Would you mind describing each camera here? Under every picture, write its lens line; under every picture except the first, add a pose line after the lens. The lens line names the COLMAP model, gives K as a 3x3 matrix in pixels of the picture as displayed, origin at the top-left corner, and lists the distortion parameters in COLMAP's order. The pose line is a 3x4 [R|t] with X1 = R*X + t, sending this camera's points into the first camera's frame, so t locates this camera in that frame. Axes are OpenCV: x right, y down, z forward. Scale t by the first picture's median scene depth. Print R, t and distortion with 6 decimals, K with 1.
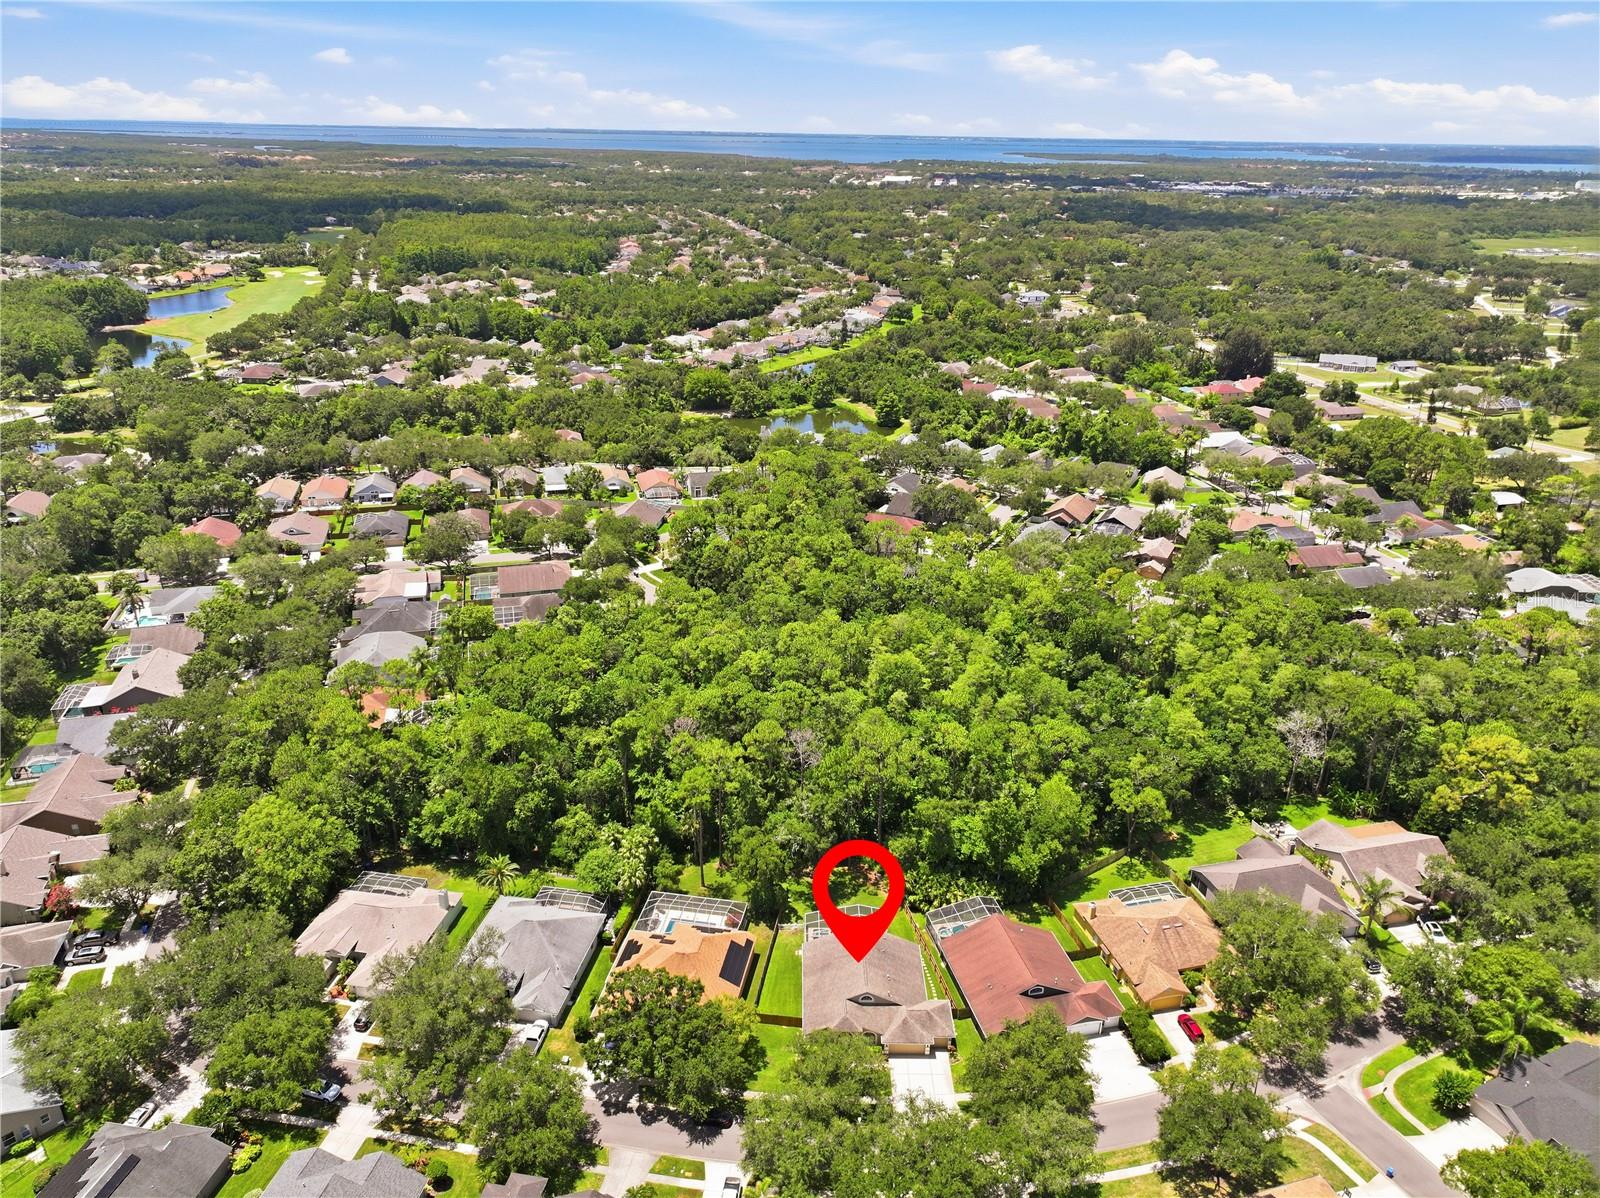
lens RADIAL K [[1123.7, 0, 807.7], [0, 1123.7, 592.6], [0, 0, 1]] dist [-0.004565, 0.026315]
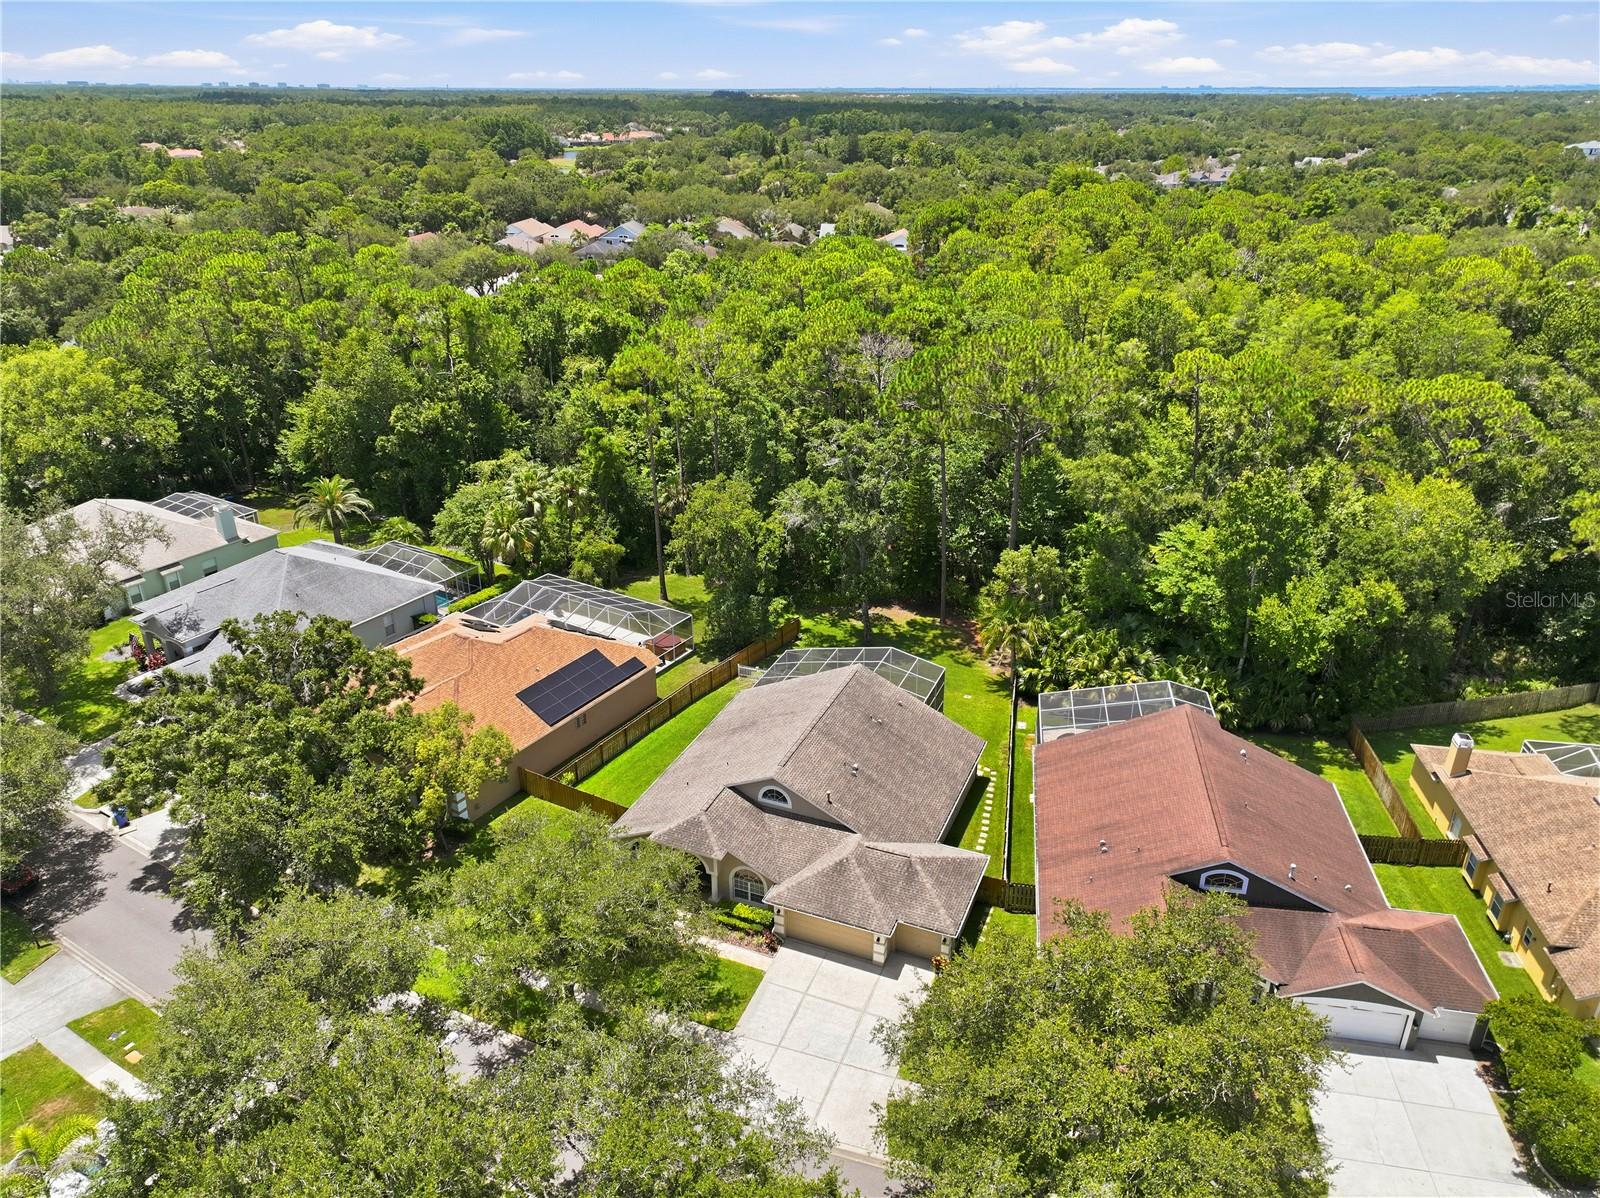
lens RADIAL K [[1123.7, 0, 807.7], [0, 1123.7, 592.6], [0, 0, 1]] dist [-0.004565, 0.026315]
pose [[0.921541, 0.144262, -0.360485, 0.182152], [-0.134771, 0.989539, 0.051475, 0.243063], [0.364140, 0.001146, 0.931343, 0.572229]]
